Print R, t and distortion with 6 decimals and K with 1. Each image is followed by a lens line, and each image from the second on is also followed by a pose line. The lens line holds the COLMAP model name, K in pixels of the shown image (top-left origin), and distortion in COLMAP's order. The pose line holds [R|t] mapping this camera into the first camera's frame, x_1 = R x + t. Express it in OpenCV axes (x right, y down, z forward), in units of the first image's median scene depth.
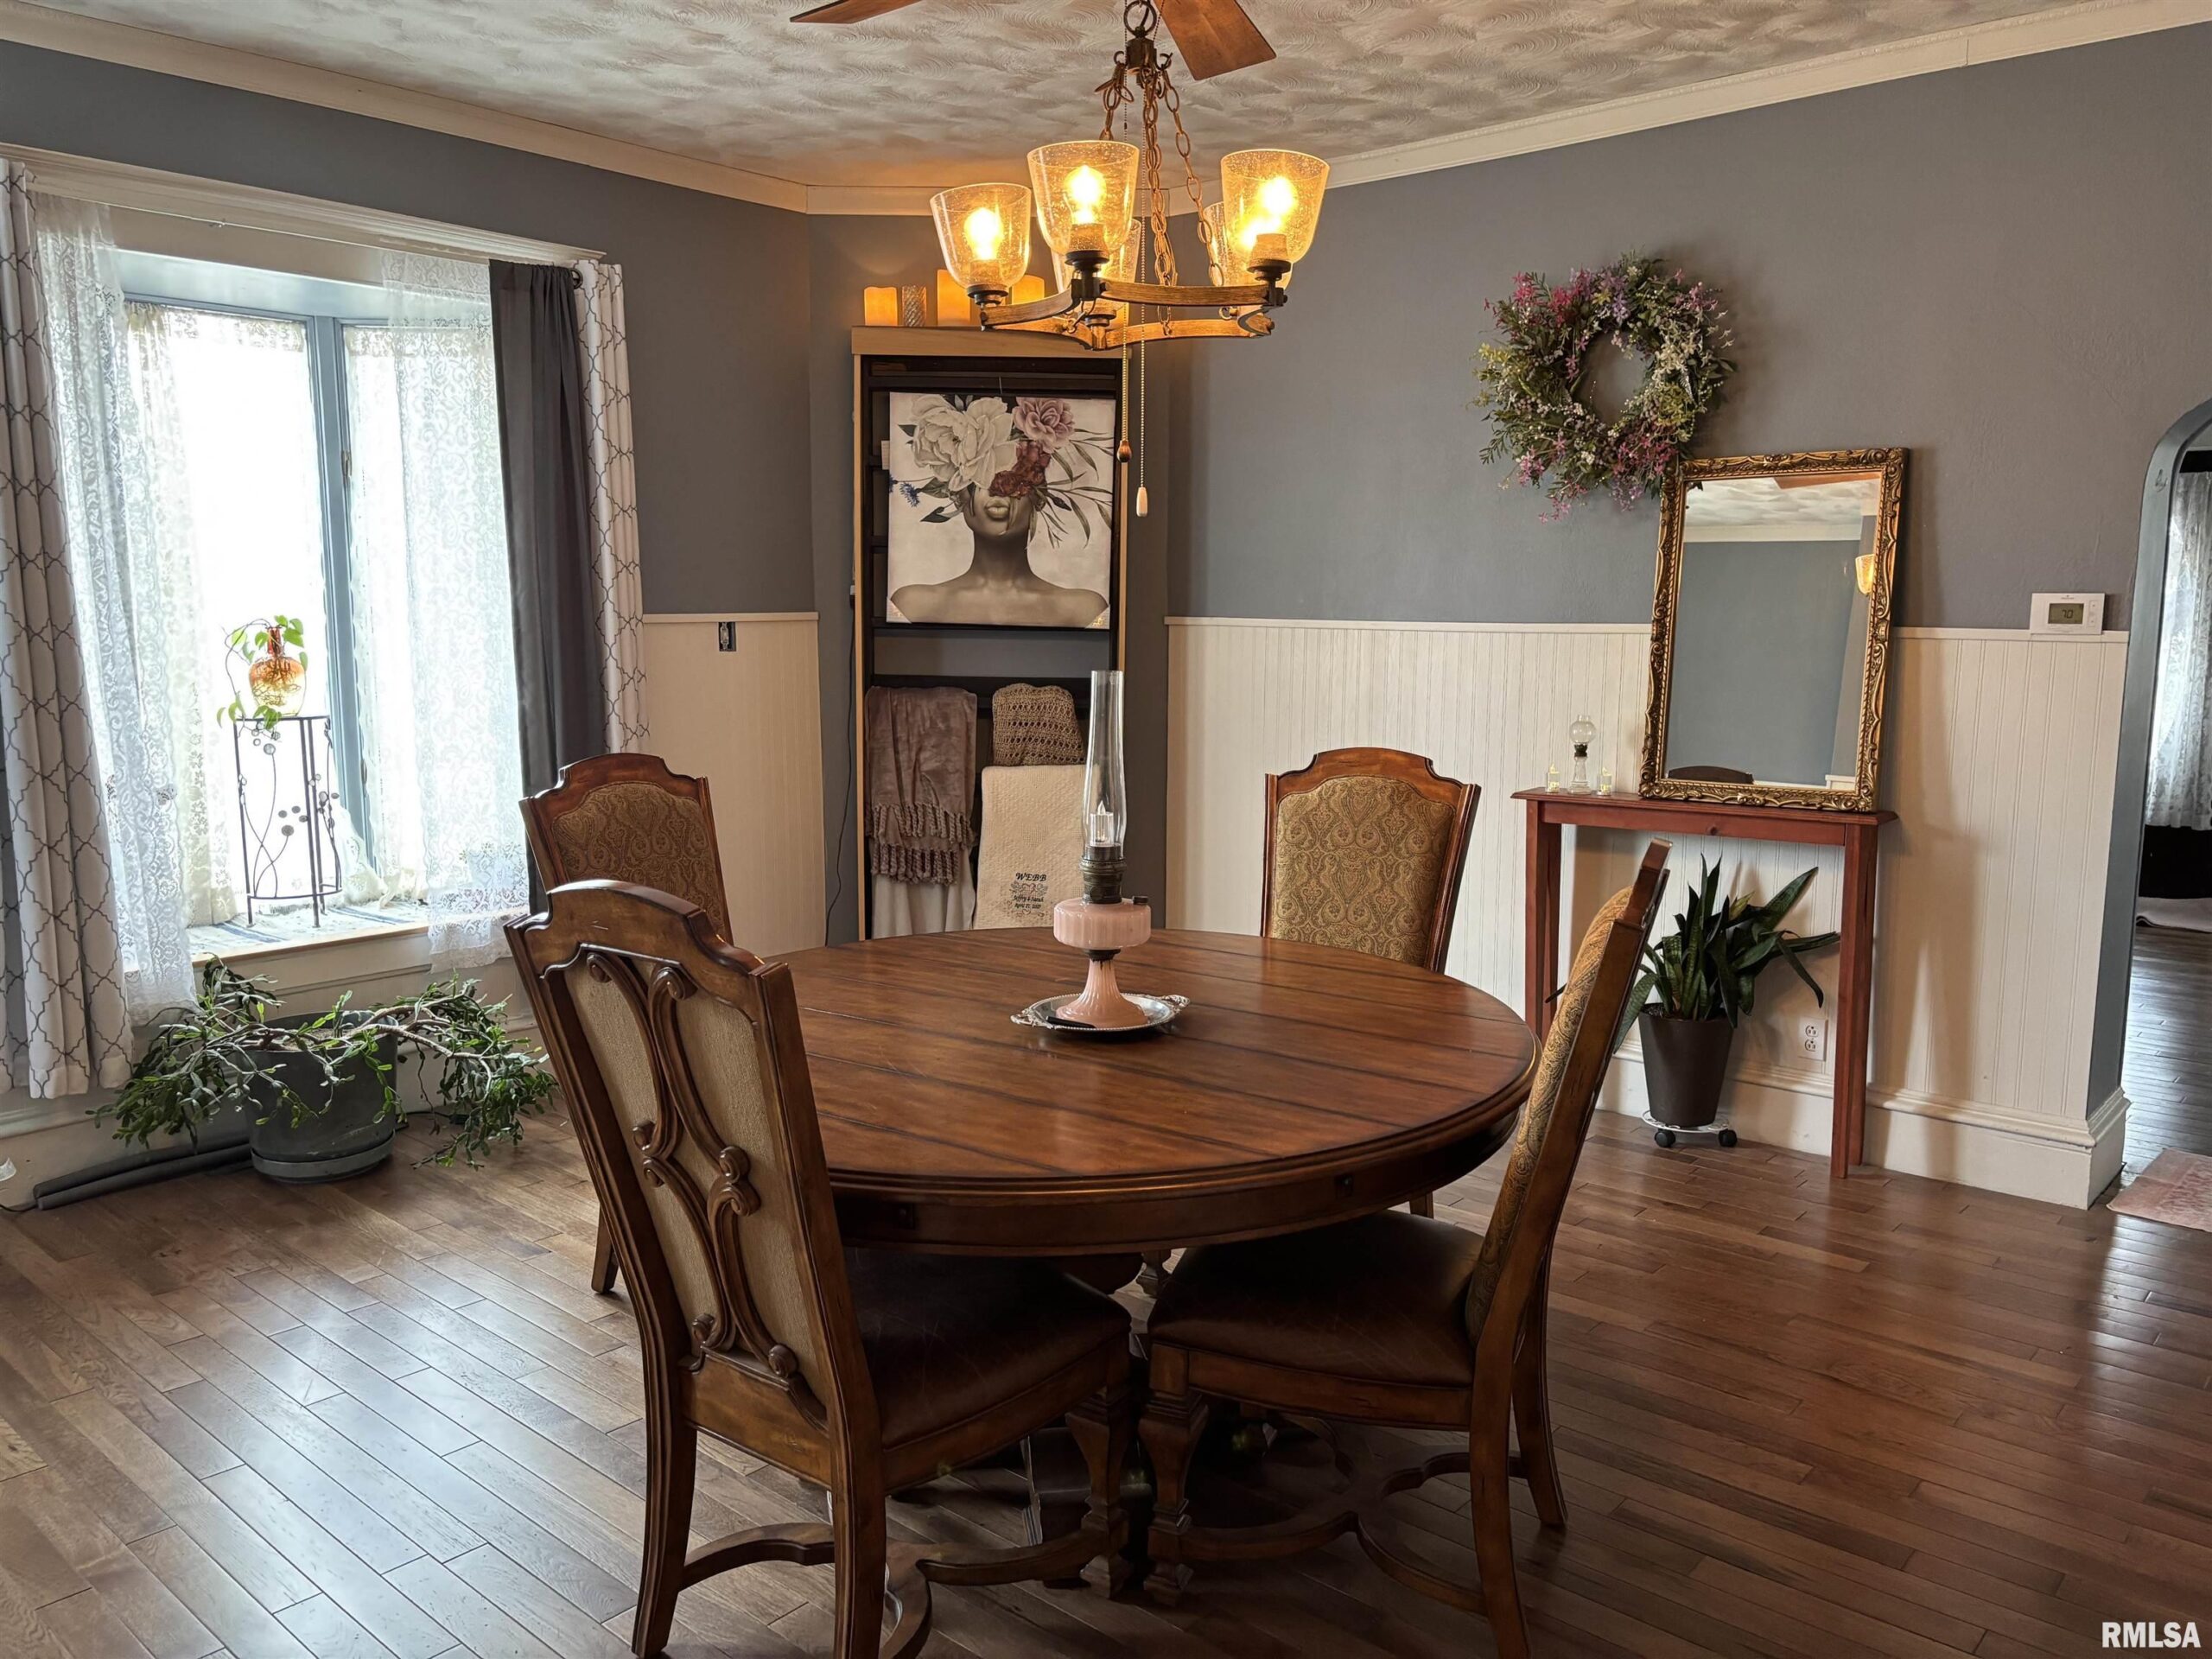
lens RADIAL K [[1670.3, 0, 1094.7], [0, 1670.3, 852.7], [0, 0, 1]] dist [0.069400, -0.070975]
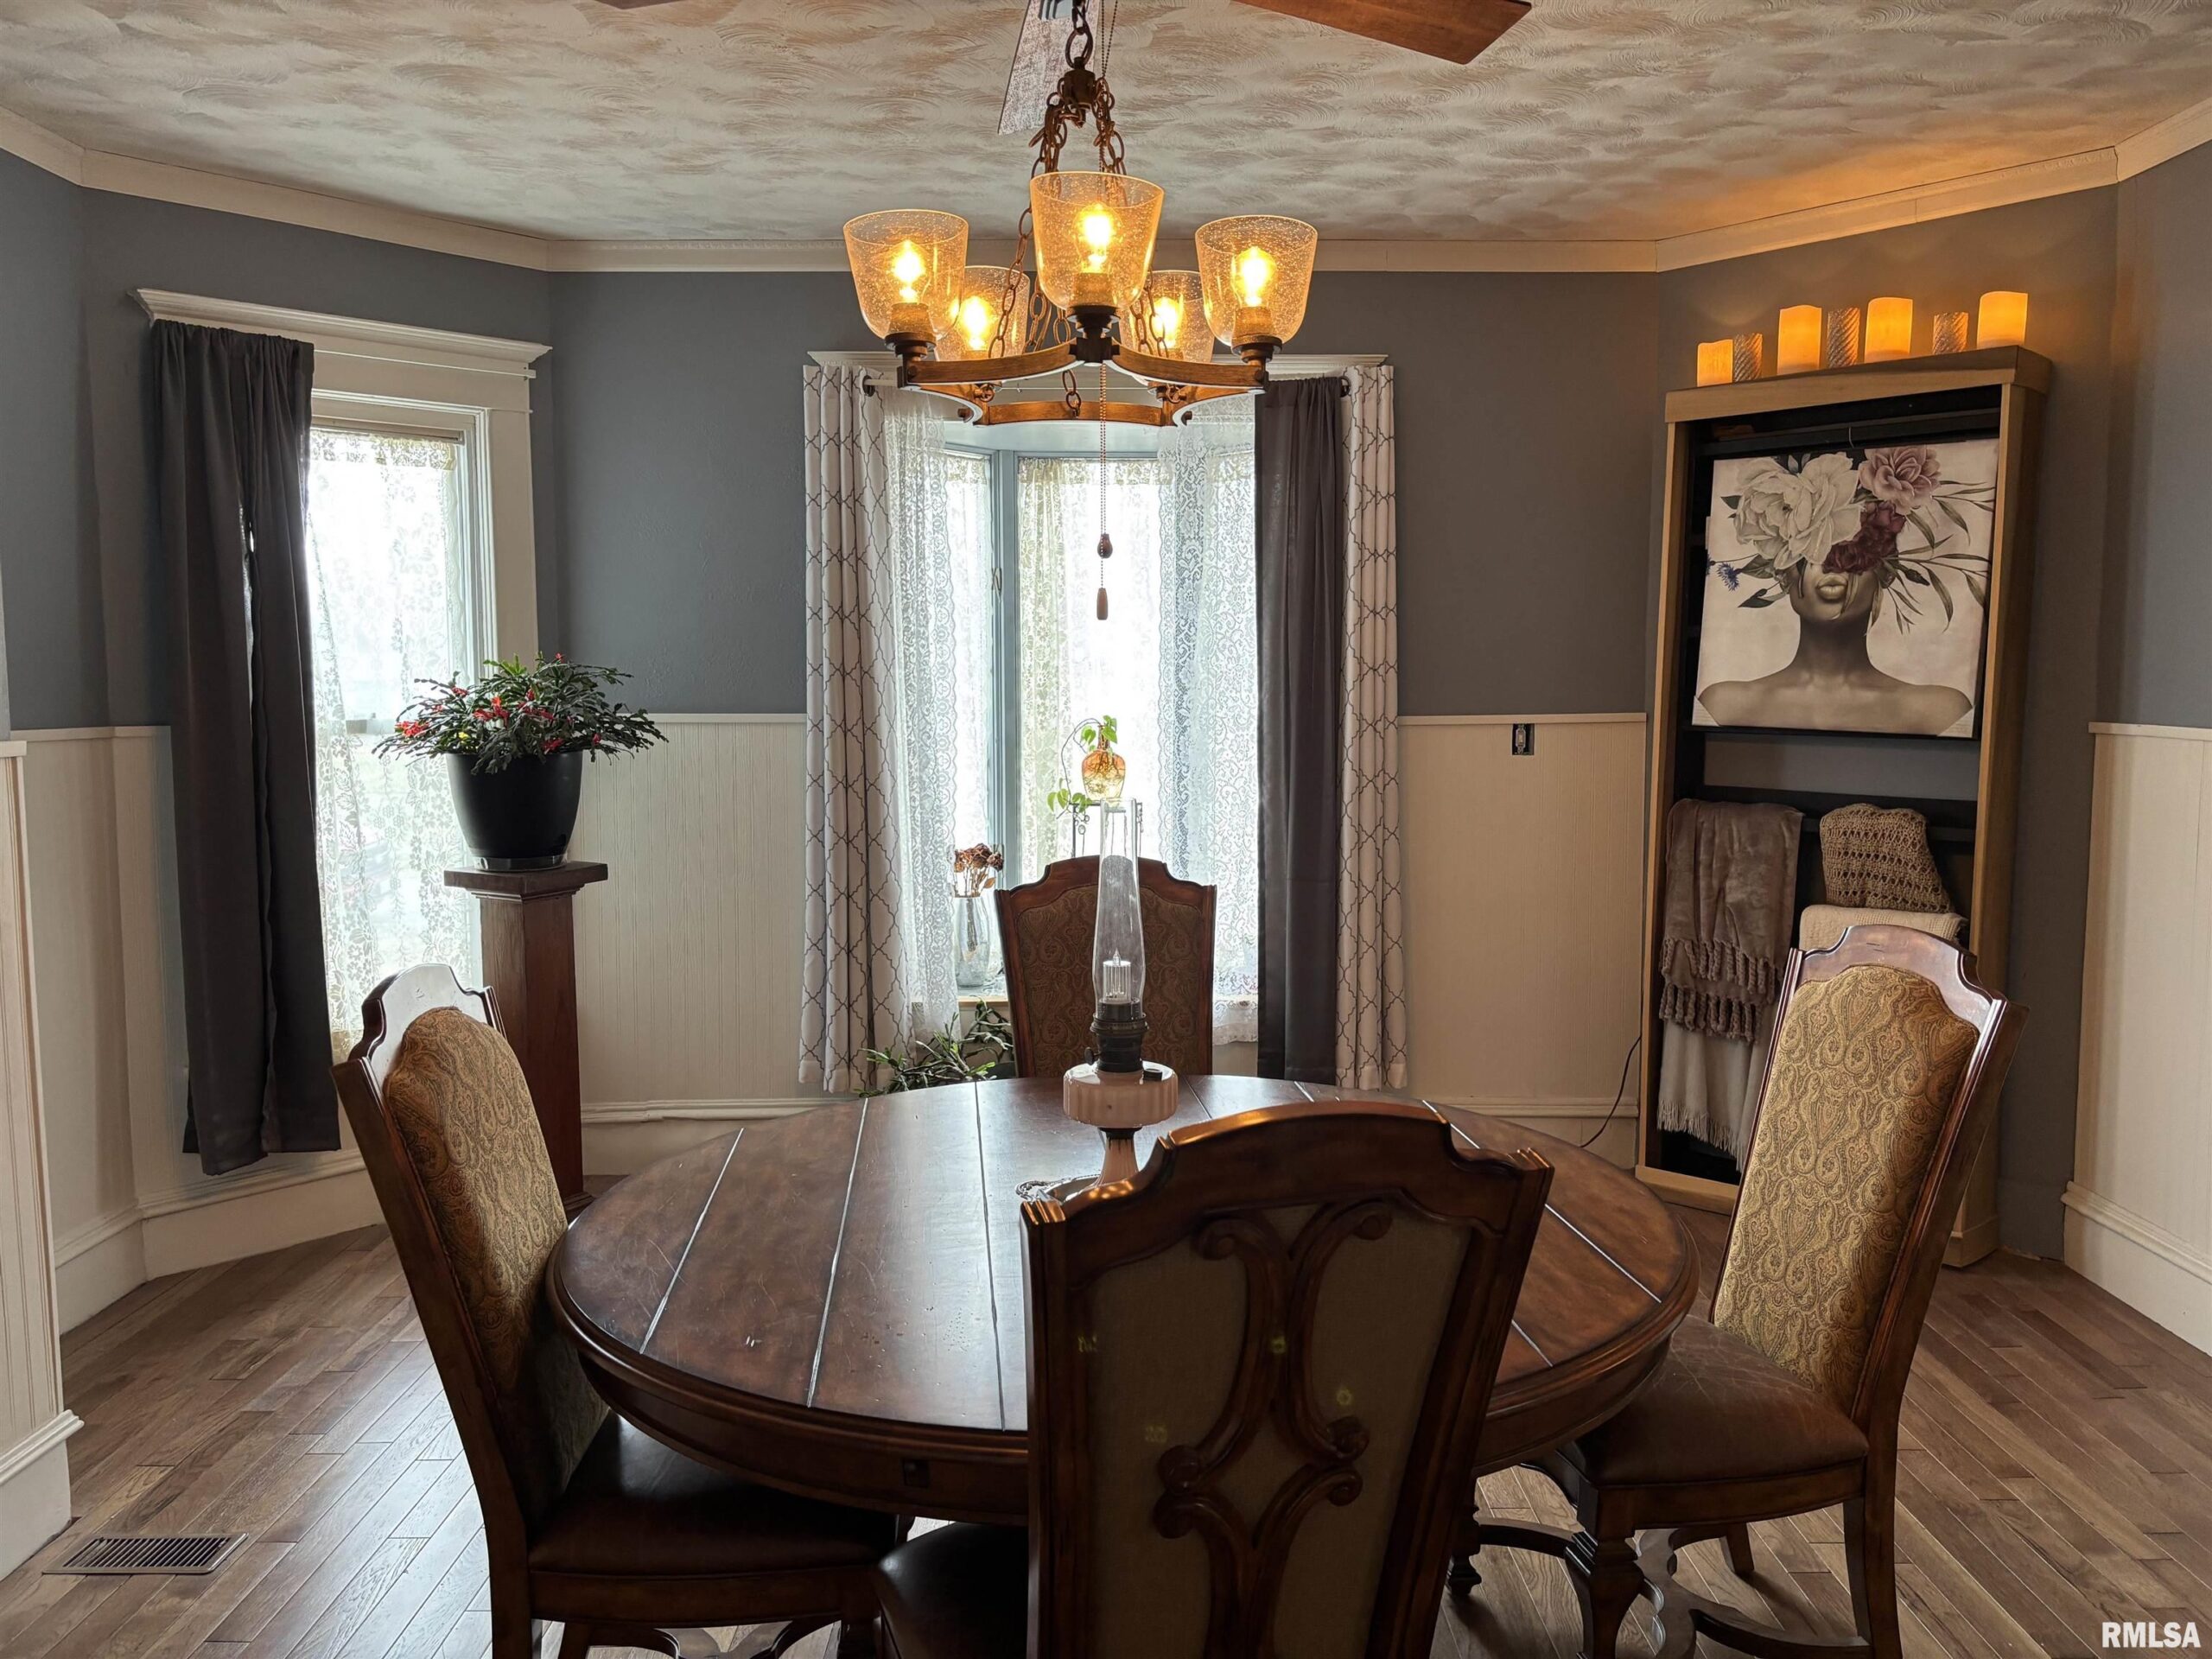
lens RADIAL K [[1670.3, 0, 1128.4], [0, 1670.3, 820.1], [0, 0, 1]] dist [0.069400, -0.070975]
pose [[0.683356, 0.057002, -0.727856, 0.308893], [-0.107770, 0.993902, -0.023343, -0.038723], [0.722087, 0.094393, 0.685332, 0.209213]]
